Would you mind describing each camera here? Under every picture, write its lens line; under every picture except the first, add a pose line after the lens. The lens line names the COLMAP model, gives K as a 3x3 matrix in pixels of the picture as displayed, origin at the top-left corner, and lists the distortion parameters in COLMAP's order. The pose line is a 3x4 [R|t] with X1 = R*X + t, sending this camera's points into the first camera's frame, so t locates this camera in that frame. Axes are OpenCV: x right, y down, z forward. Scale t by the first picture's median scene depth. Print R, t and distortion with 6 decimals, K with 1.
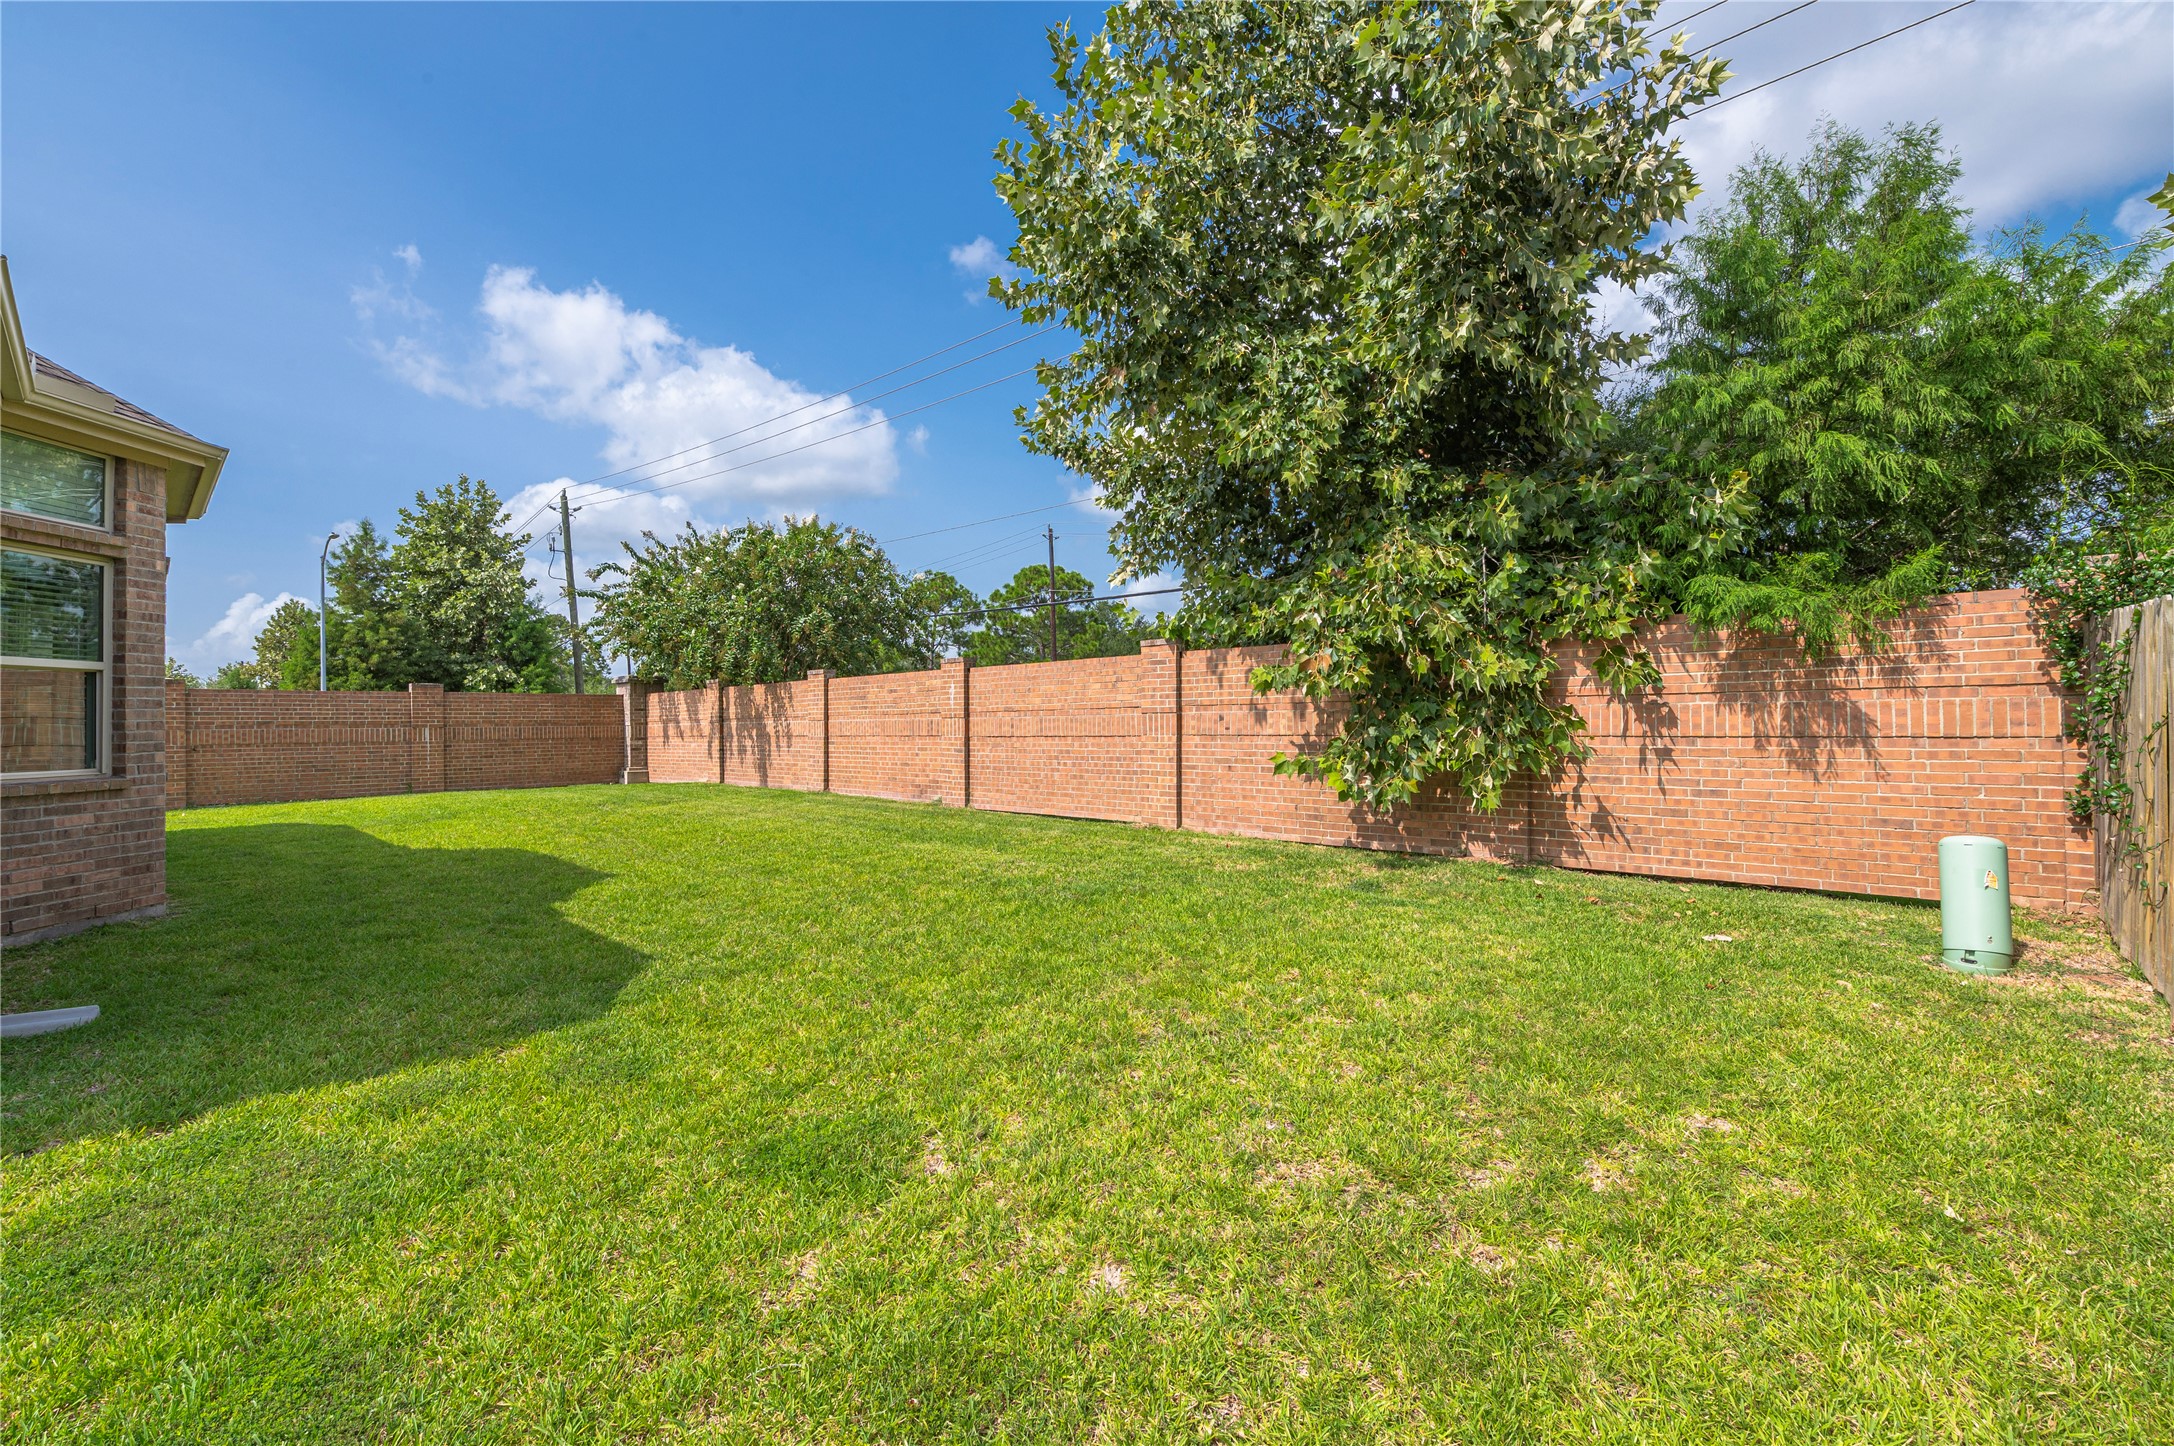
lens RADIAL K [[942.7, 0, 1086.3], [0, 942.7, 716.5], [0, 0, 1]] dist [-0.001885, -0.000142]
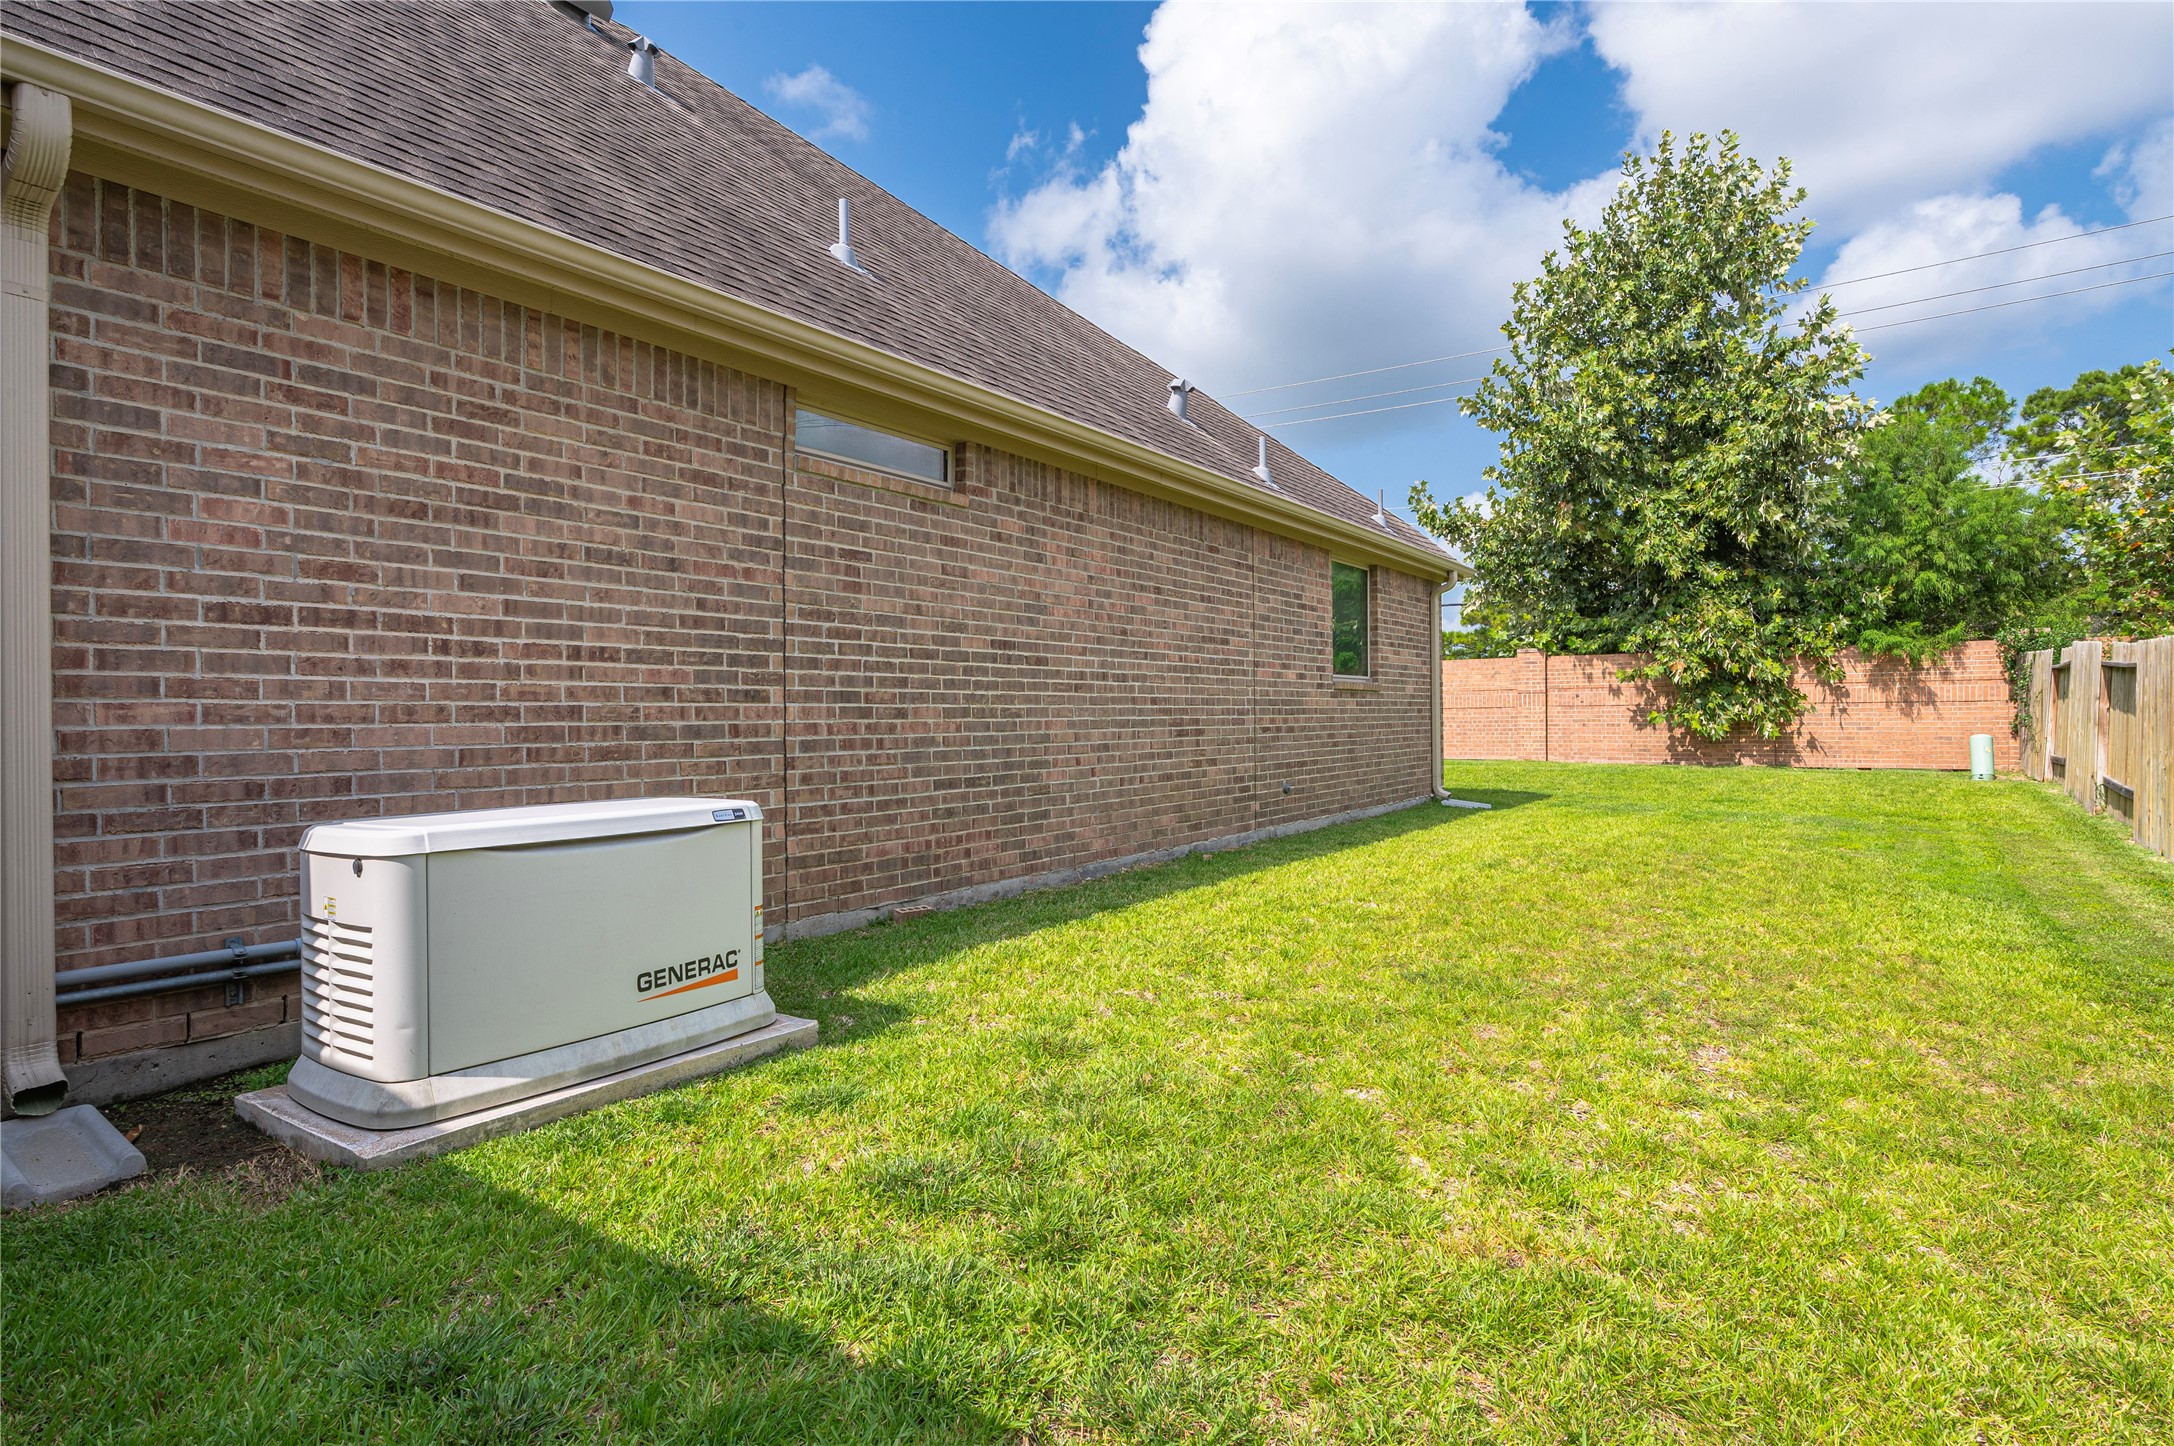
lens RADIAL K [[1171.6, 0, 1087.8], [0, 1171.6, 734.0], [0, 0, 1]] dist [0.030816, -0.028702]
pose [[0.985491, 0.000581, 0.169726, -1.586918], [-0.003557, 0.999845, 0.017231, 0.054242], [-0.169689, -0.017585, 0.985341, -1.399281]]
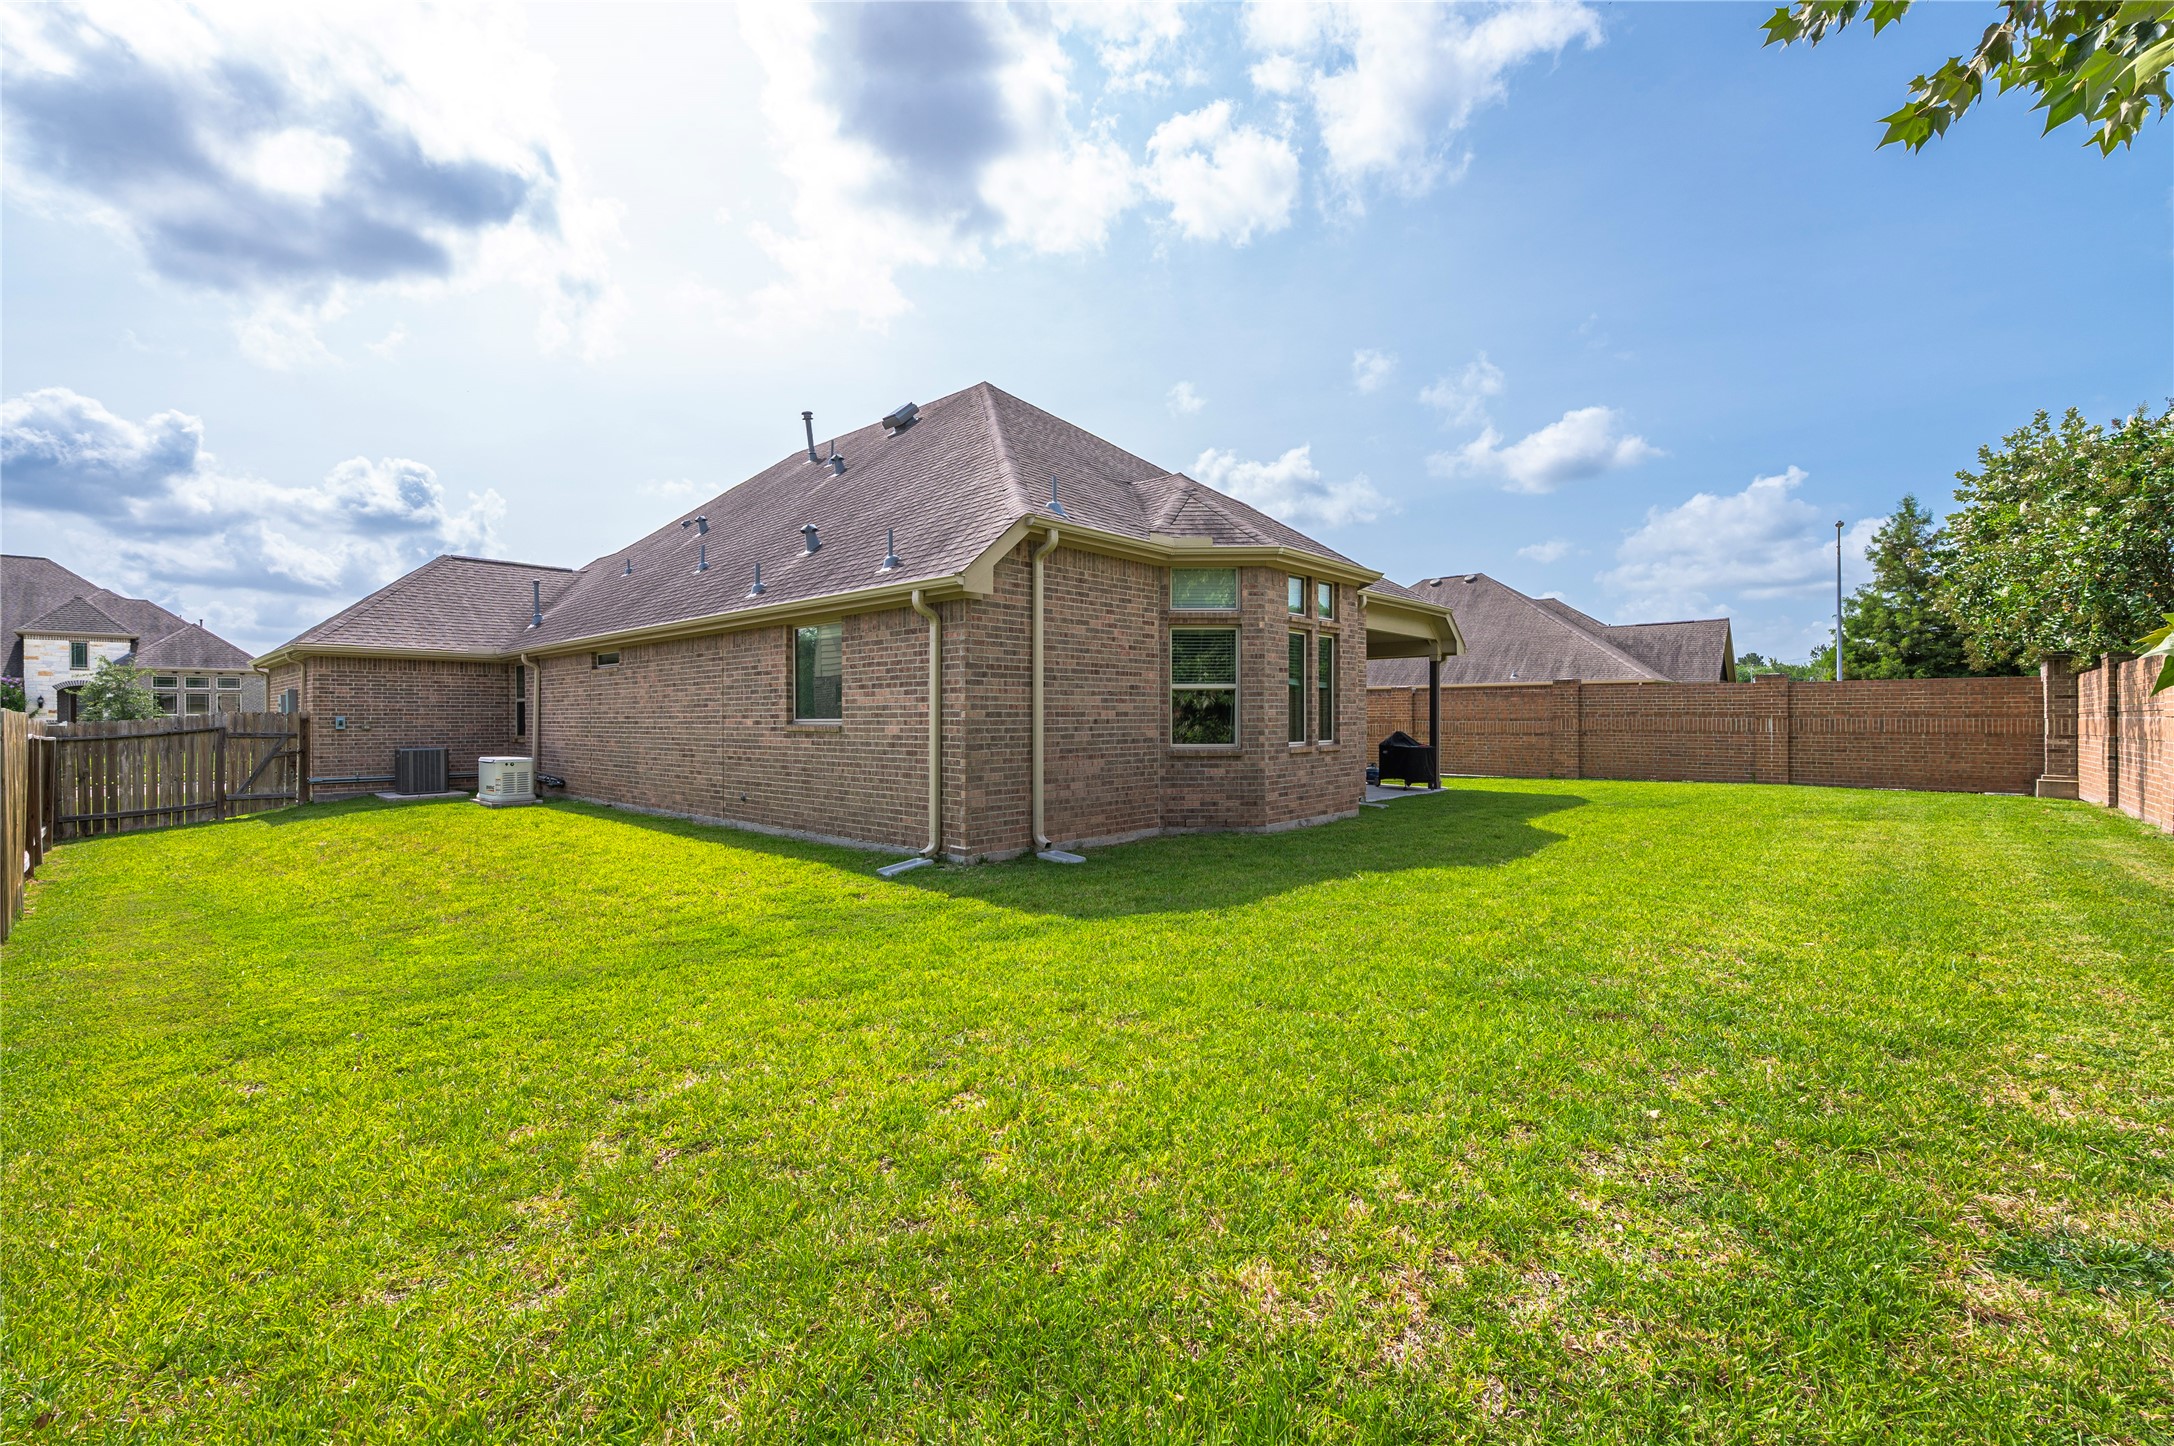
lens RADIAL K [[942.7, 0, 1086.3], [0, 942.7, 716.5], [0, 0, 1]] dist [-0.001885, -0.000142]
pose [[0.012863, 0.010337, -0.999864, 0.429425], [0.009219, 0.999903, 0.010456, -0.010706], [0.999875, -0.009352, 0.012766, 0.401069]]
